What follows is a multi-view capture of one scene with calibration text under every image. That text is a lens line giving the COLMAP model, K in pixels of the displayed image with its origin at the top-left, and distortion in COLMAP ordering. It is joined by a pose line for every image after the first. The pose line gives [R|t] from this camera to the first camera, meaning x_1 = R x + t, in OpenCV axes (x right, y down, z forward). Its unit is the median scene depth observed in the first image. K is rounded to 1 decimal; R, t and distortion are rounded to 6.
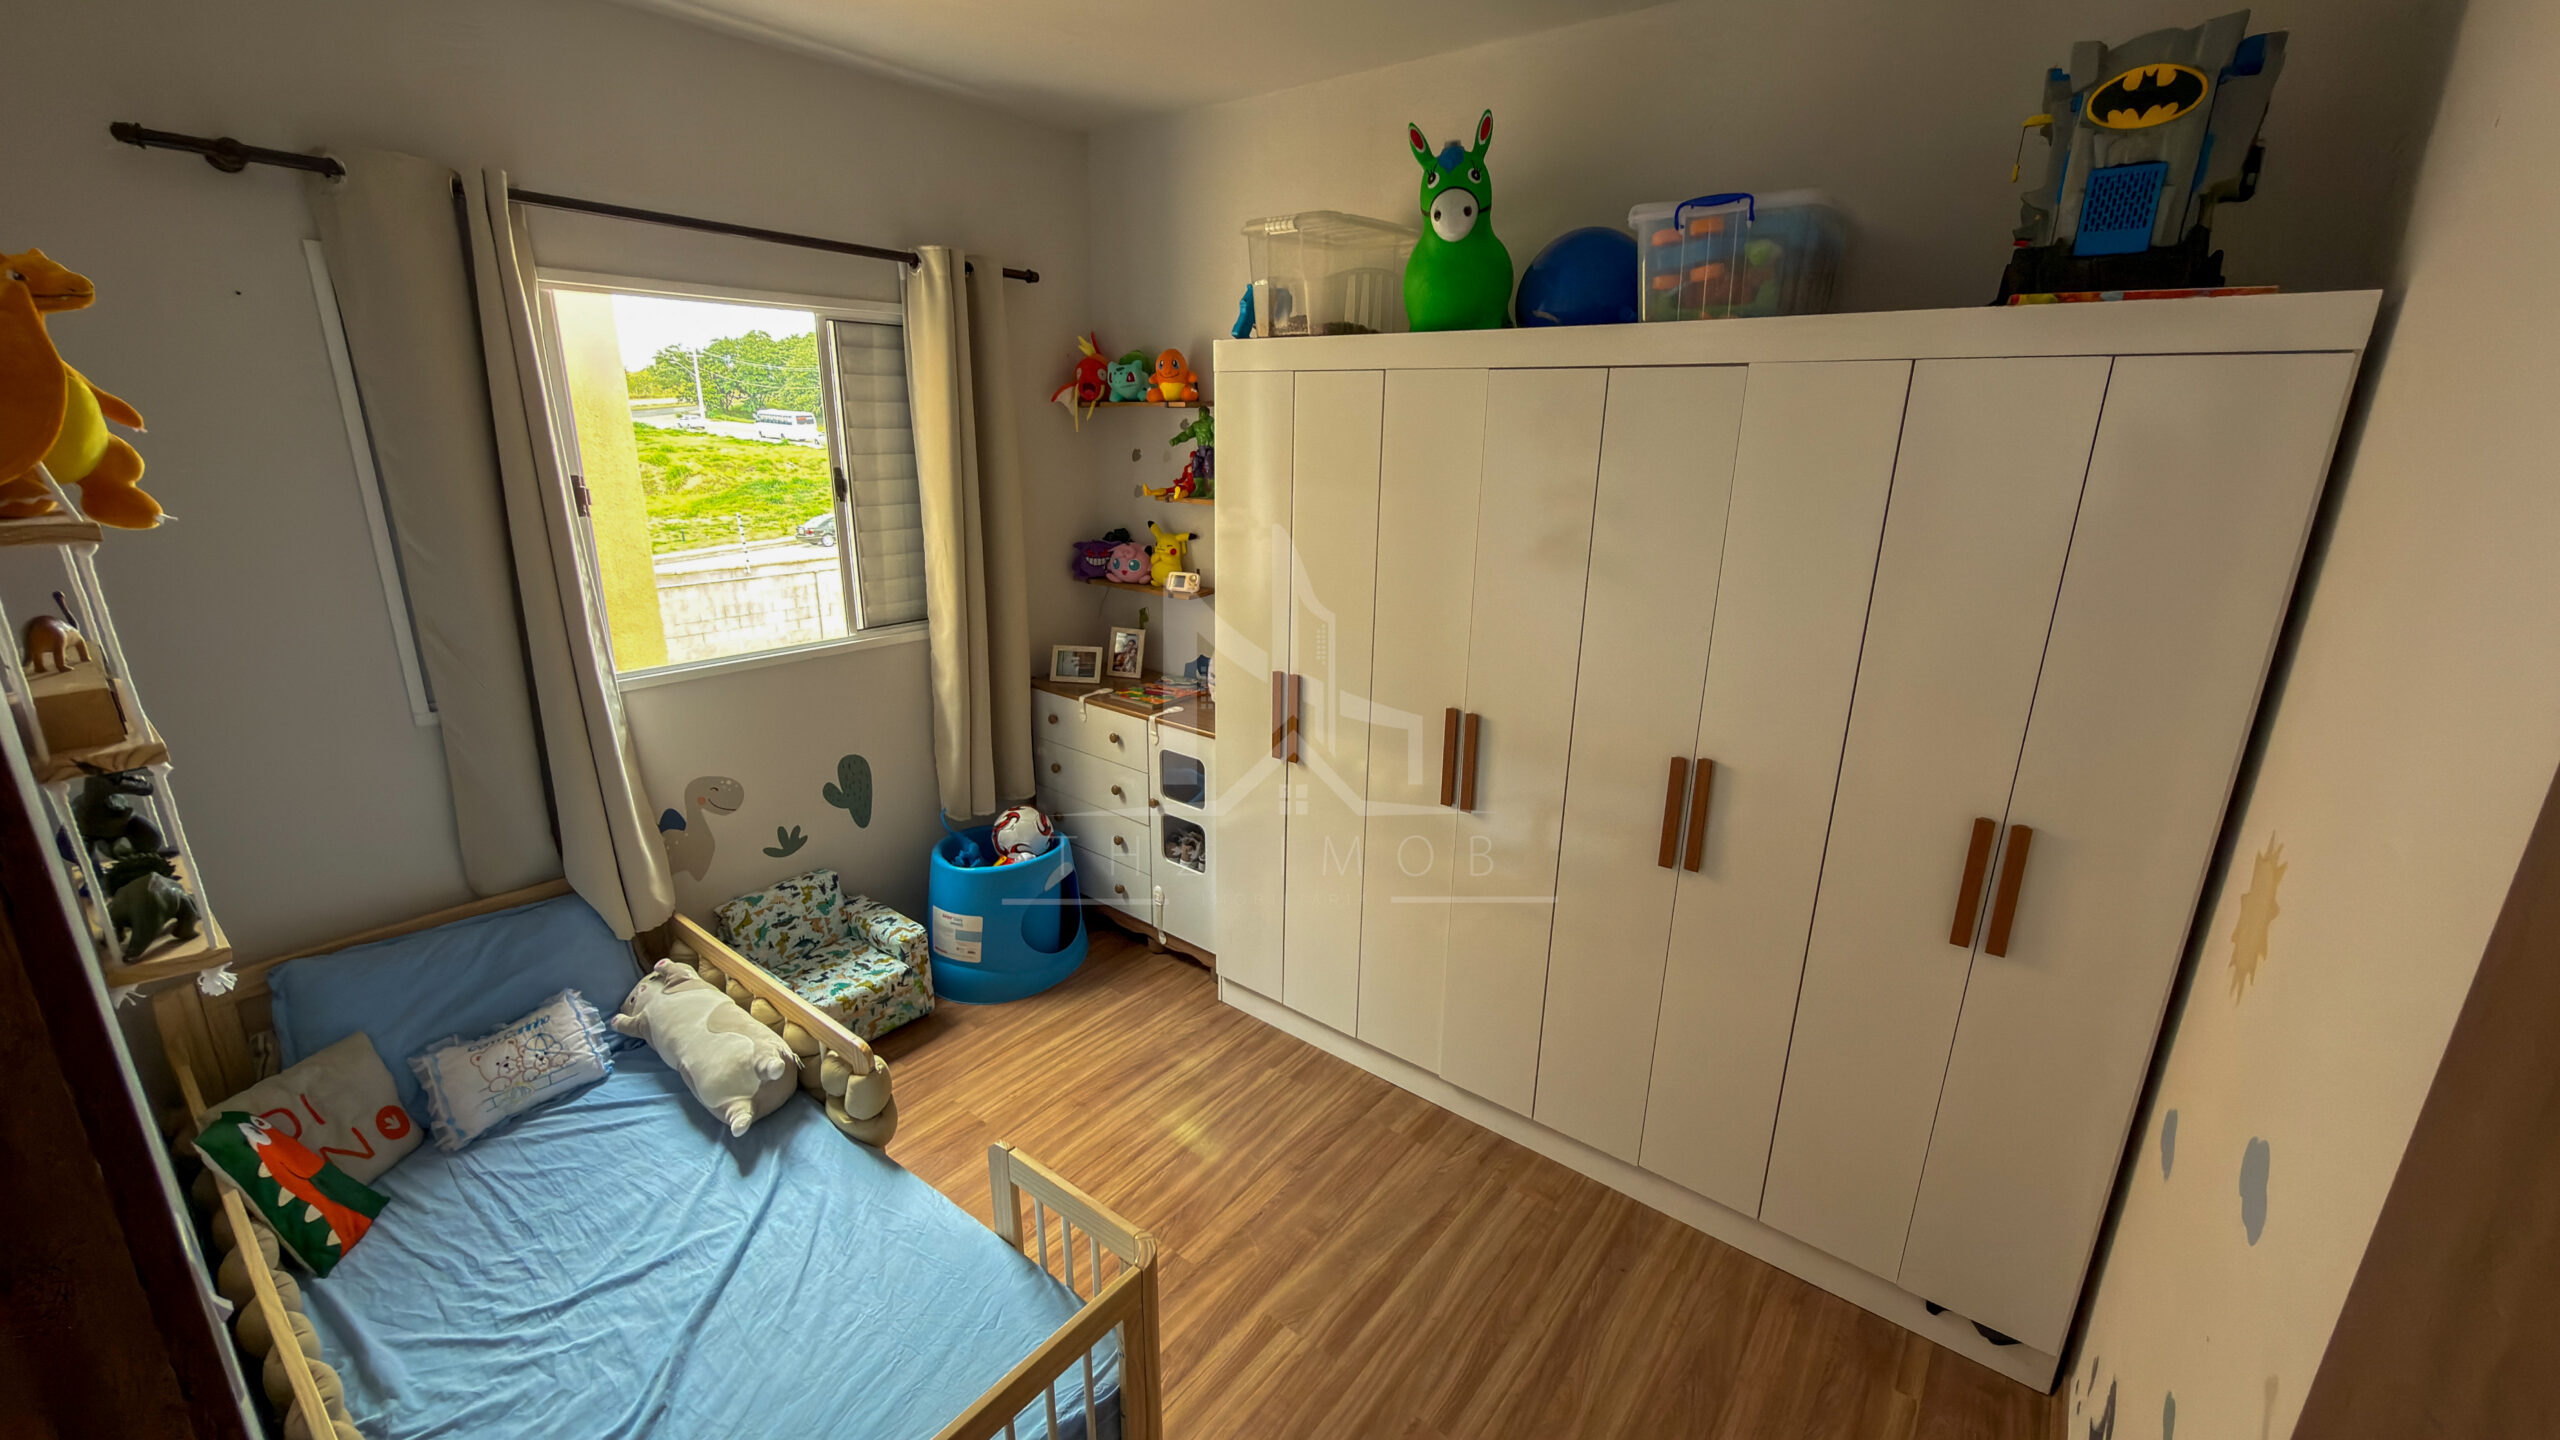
lens RADIAL K [[1014.0, 0, 1280.0], [0, 1014.0, 720.0], [0, 0, 1]] dist [-0.000765, -0.000140]
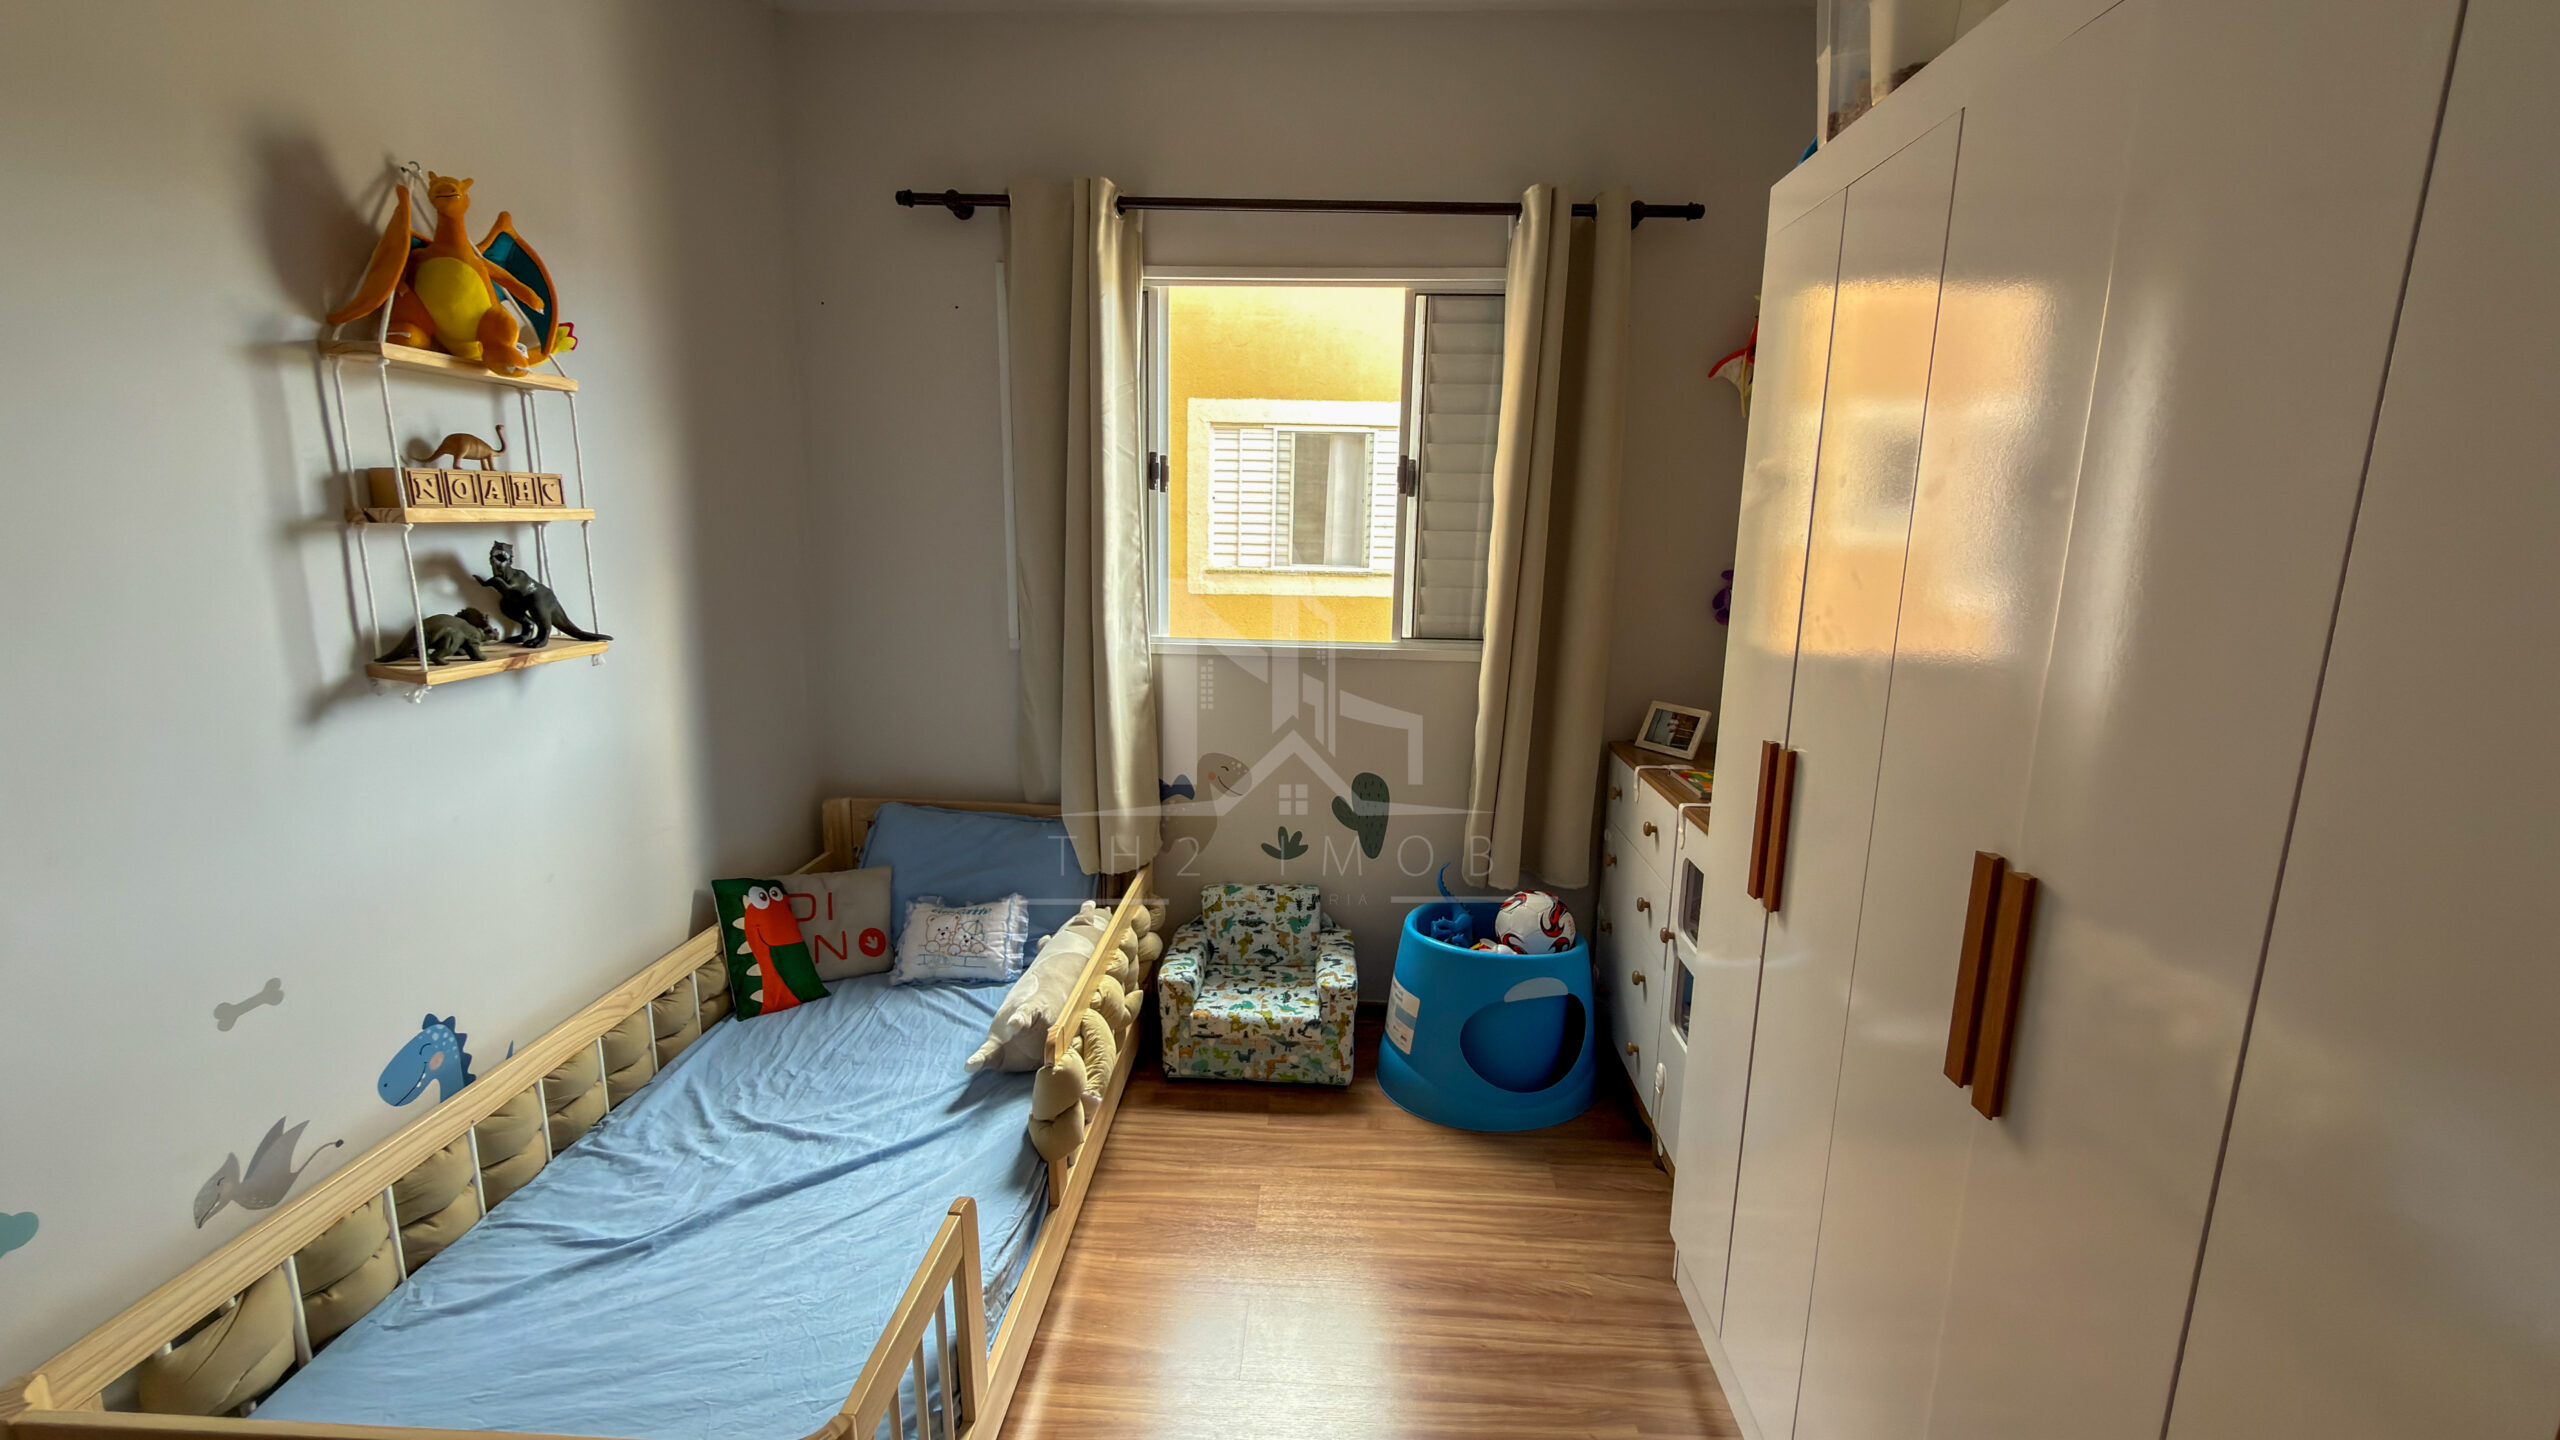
lens RADIAL K [[1020.0, 0, 1283.1], [0, 1020.0, 717.7], [0, 0, 1]] dist [-0.001263, -0.000271]
pose [[0.580849, 0.147398, -0.800555, 0.267162], [-0.241675, 0.970352, 0.003311, 0.002316], [0.777308, 0.191551, 0.599250, 0.413627]]
